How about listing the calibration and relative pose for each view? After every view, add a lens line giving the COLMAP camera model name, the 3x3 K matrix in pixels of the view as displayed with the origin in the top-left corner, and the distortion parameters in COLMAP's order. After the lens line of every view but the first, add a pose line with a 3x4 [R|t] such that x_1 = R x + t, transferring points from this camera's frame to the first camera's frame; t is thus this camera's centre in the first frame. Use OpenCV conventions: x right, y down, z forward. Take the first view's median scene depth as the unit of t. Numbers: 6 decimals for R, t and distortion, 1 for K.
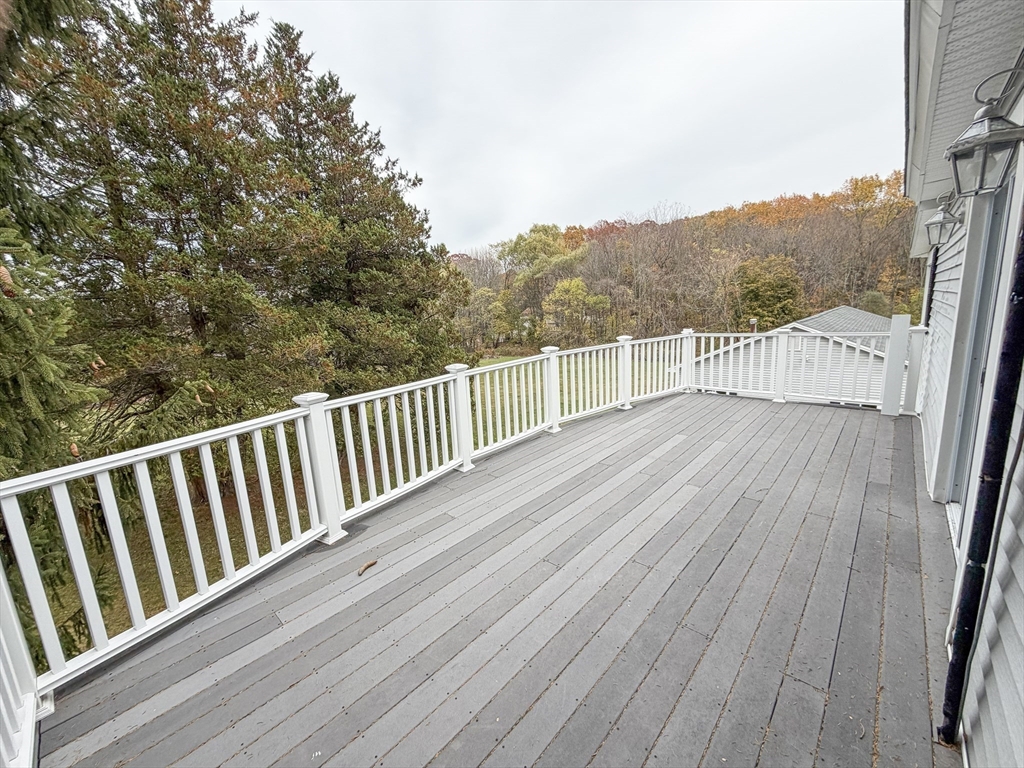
lens RADIAL K [[407.3, 0, 509.5], [0, 407.3, 384.8], [0, 0, 1]] dist [0.001614, 0.000048]
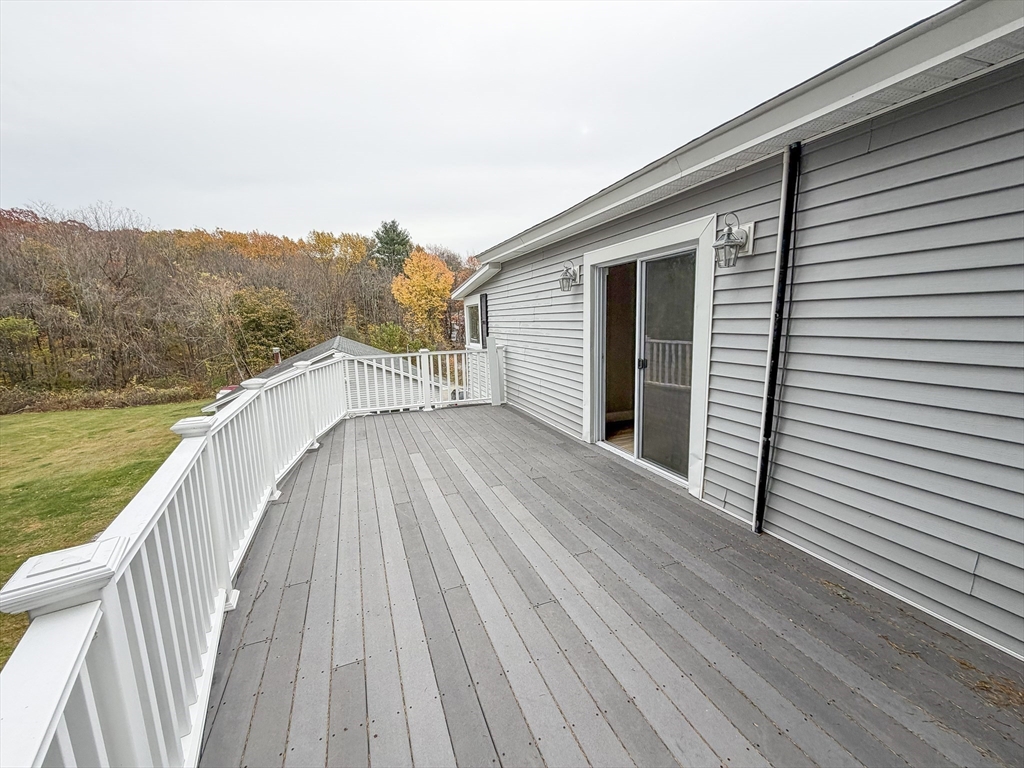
lens RADIAL K [[407.3, 0, 509.5], [0, 407.3, 384.8], [0, 0, 1]] dist [0.001614, 0.000048]
pose [[0.432457, -0.098819, 0.896223, -0.102899], [0.164803, 0.985895, 0.029183, -0.010047], [-0.886466, 0.135080, 0.442643, 0.093812]]
